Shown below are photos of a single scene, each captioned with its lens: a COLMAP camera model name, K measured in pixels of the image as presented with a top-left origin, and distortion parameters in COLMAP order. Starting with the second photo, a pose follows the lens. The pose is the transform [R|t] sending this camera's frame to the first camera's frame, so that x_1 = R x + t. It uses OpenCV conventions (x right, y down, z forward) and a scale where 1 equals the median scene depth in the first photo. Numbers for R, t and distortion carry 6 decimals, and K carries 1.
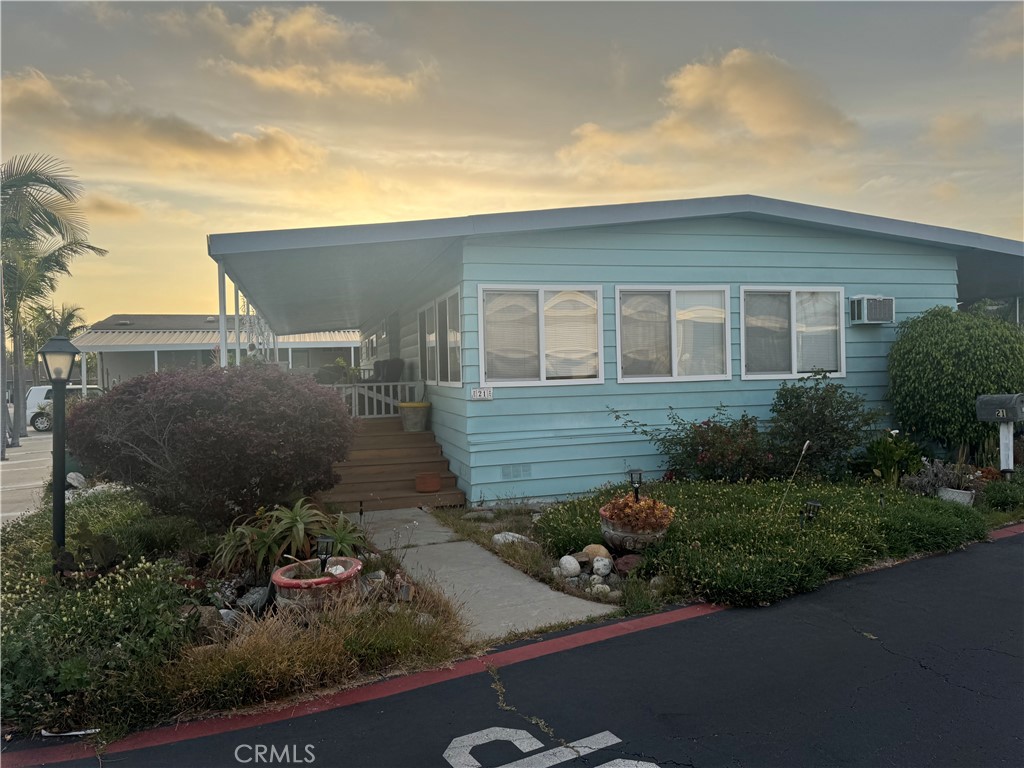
lens RADIAL K [[699.9, 0, 511.8], [0, 699.9, 398.6], [0, 0, 1]] dist [0.029175, 0.001472]
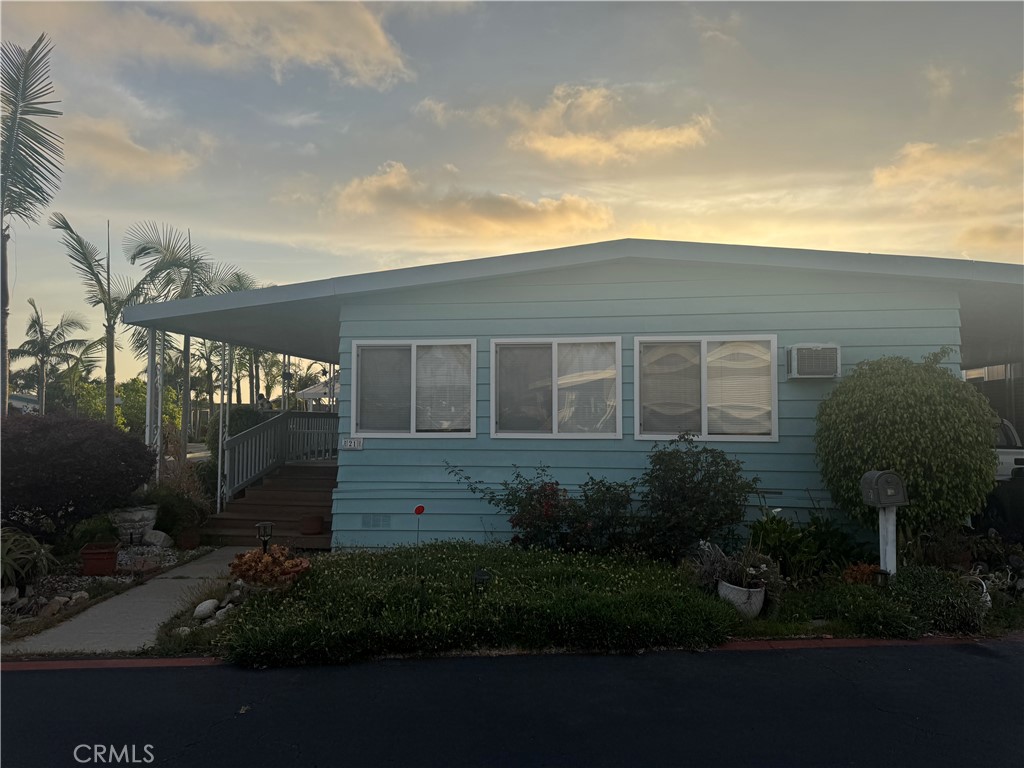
lens RADIAL K [[715.5, 0, 512.0], [0, 715.5, 384.0], [0, 0, 1]] dist [0.149333, -0.225985]
pose [[0.910185, 0.004617, -0.414176, 0.564412], [-0.043319, 0.995515, -0.084098, -0.013800], [0.411930, 0.094486, 0.906303, 0.096644]]
